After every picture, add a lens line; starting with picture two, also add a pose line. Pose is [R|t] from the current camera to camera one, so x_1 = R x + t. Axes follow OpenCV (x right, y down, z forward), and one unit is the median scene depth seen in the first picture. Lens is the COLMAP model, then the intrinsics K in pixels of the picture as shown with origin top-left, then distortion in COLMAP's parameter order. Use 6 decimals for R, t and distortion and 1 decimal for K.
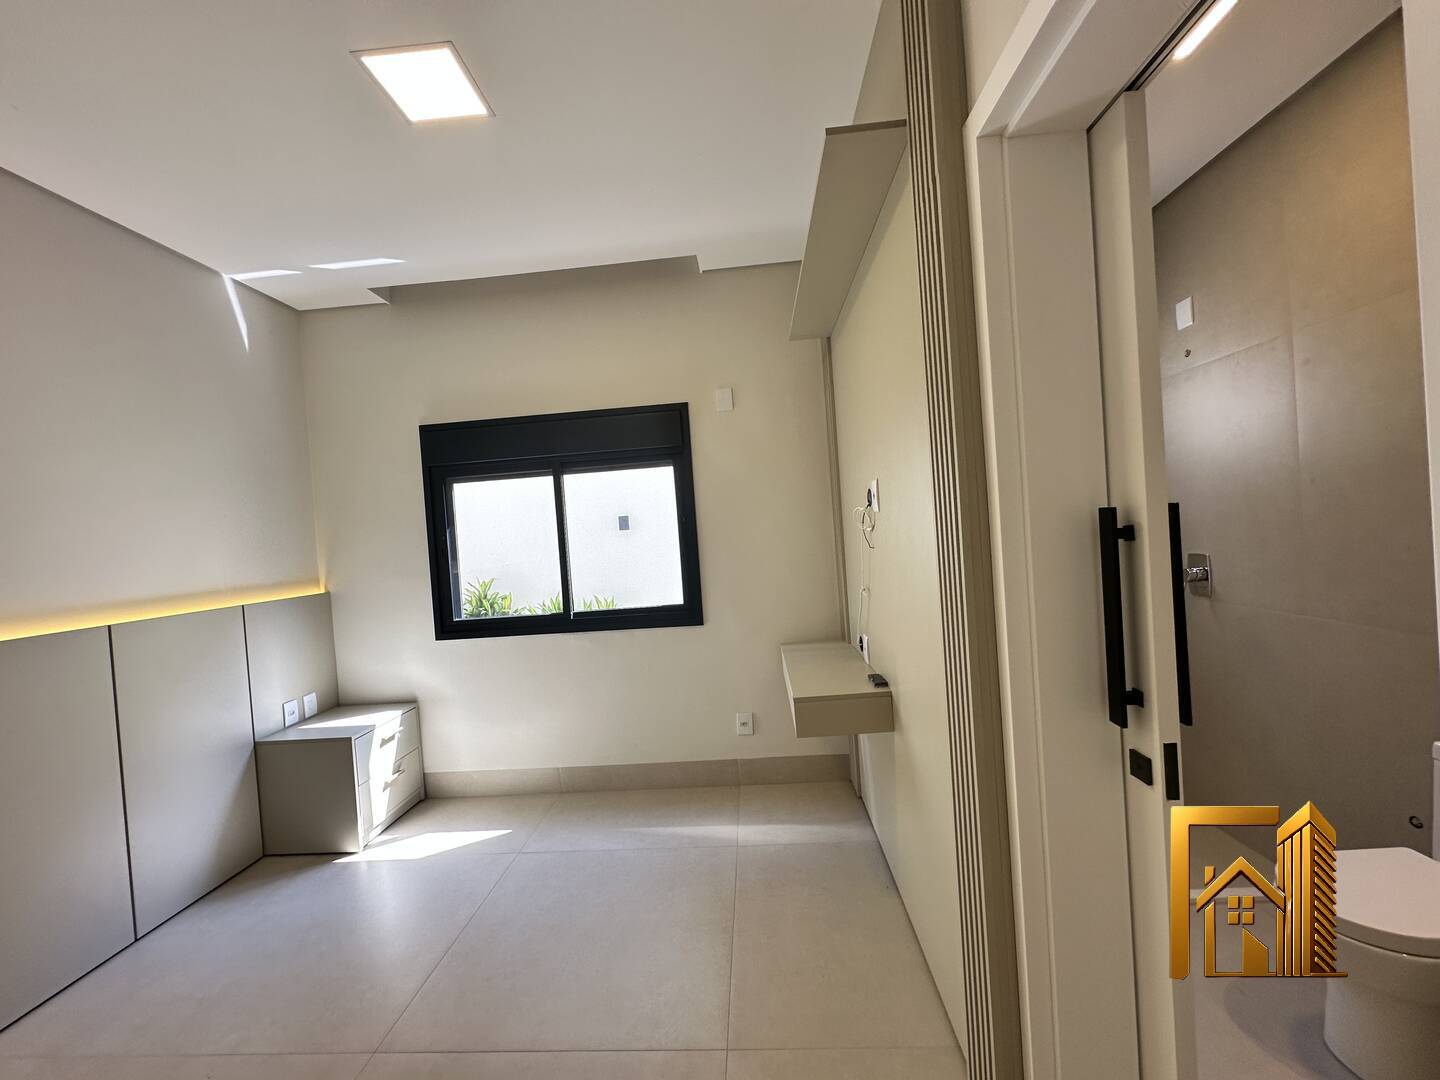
lens RADIAL K [[573.2, 0, 717.5], [0, 573.2, 539.9], [0, 0, 1]] dist [-0.000686, 0.000104]
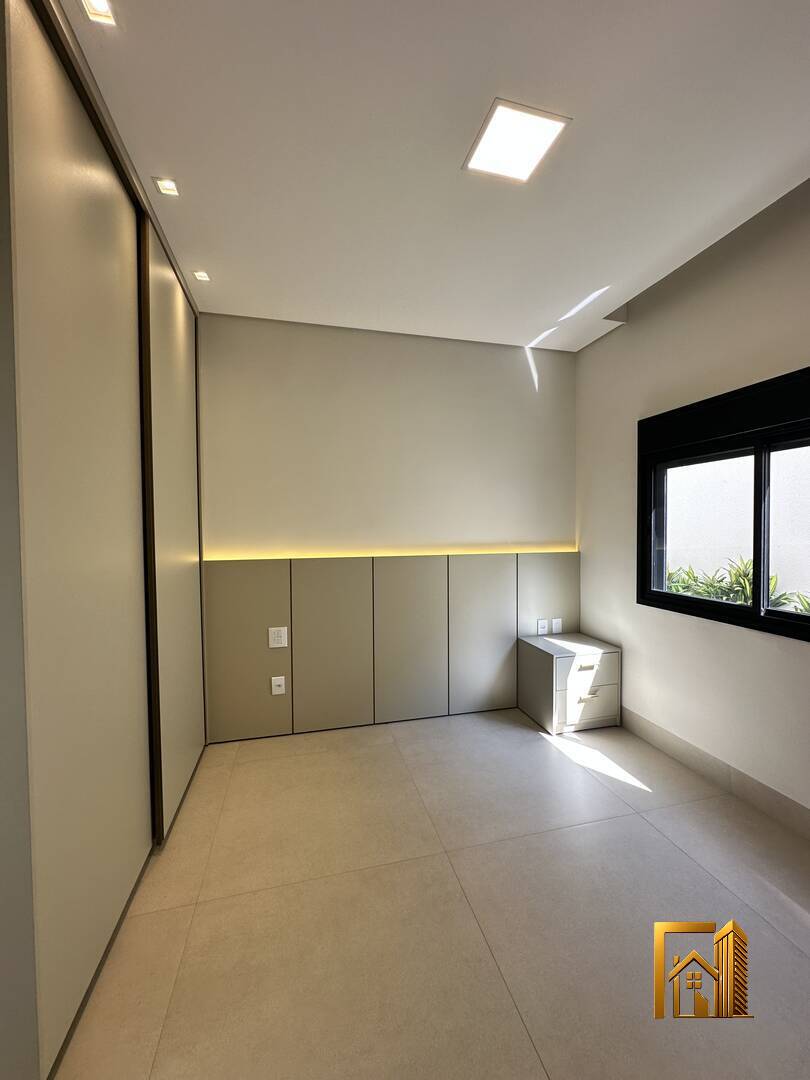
lens RADIAL K [[429.9, 0, 405.0], [0, 429.9, 540.0], [0, 0, 1]] dist [-0.000686, 0.000104]
pose [[0.312928, 0.099062, -0.944597, 0.203135], [-0.032655, 0.995080, 0.093538, -0.025448], [0.949215, 0.001575, 0.314623, 0.283504]]
